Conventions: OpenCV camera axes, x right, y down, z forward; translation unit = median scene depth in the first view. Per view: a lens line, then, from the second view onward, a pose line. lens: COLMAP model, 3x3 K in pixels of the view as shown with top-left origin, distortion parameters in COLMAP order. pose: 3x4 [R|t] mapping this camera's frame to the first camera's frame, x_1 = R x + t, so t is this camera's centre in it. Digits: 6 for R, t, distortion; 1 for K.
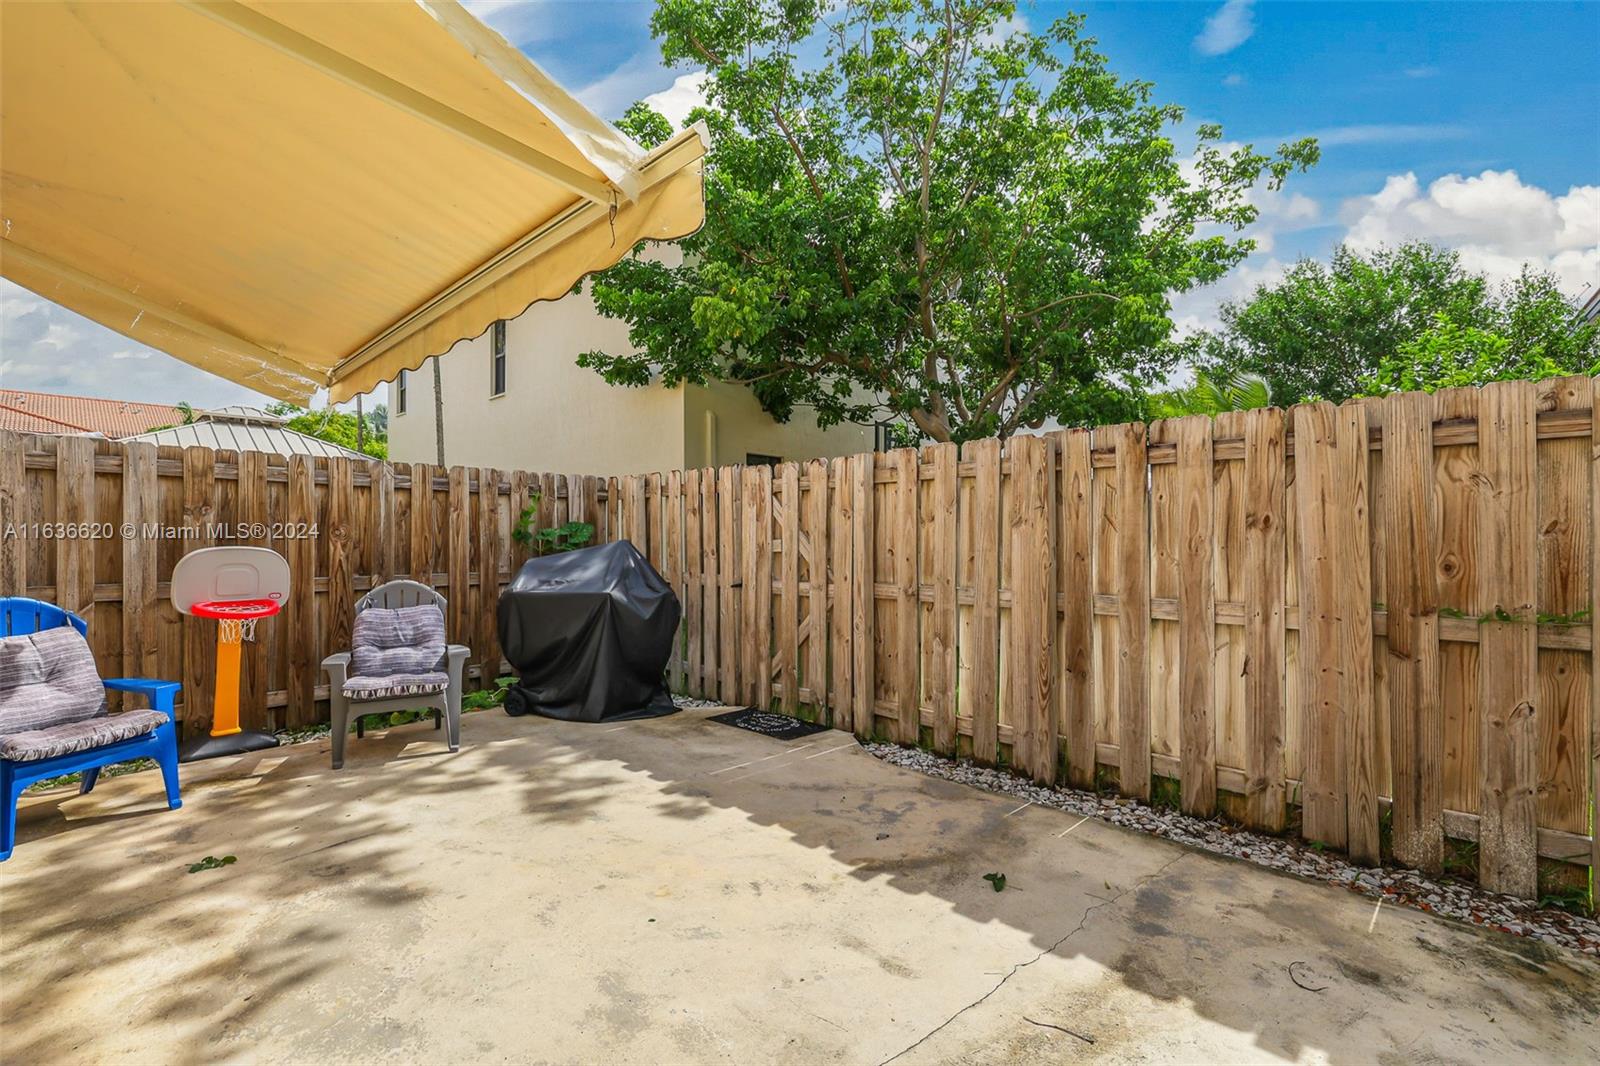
lens RADIAL K [[680.9, 0, 791.2], [0, 680.9, 532.6], [0, 0, 1]] dist [-0.002250, -0.000041]
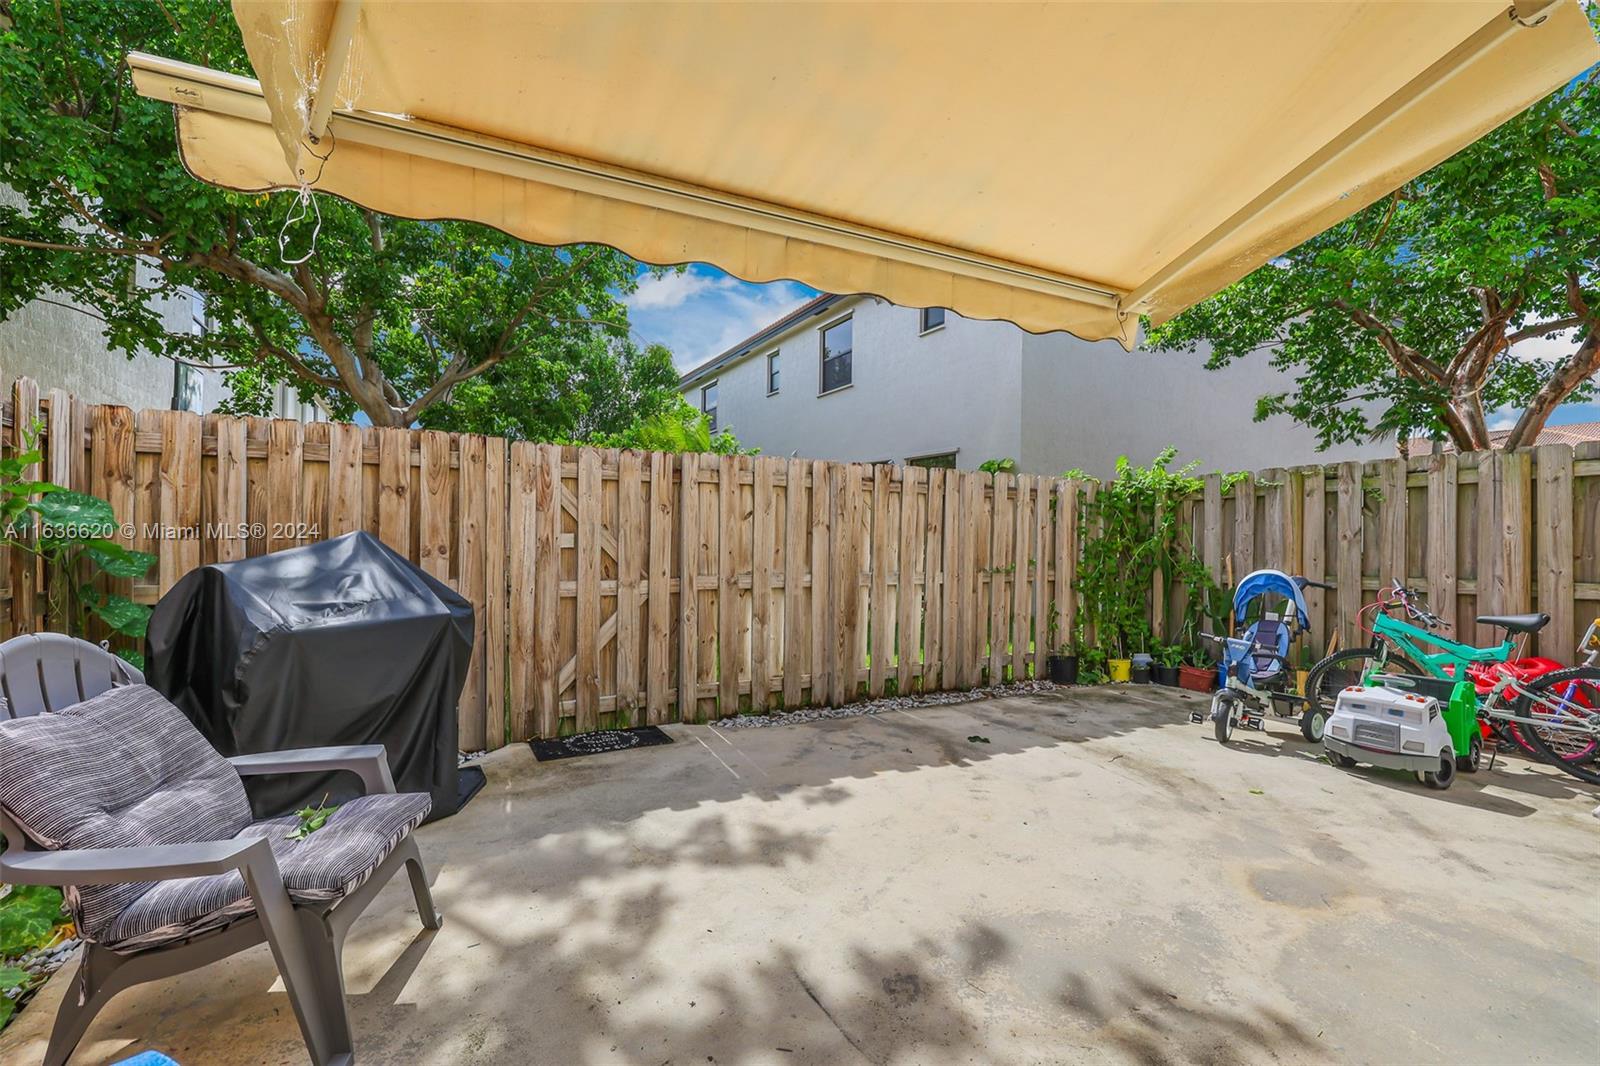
lens RADIAL K [[680.9, 0, 768.9], [0, 680.9, 529.6], [0, 0, 1]] dist [-0.002250, -0.000041]
pose [[0.336207, 0.015914, 0.941654, -1.097732], [-0.019369, 0.999763, -0.009980, 0.013432], [-0.941589, -0.014883, 0.336435, 0.695373]]
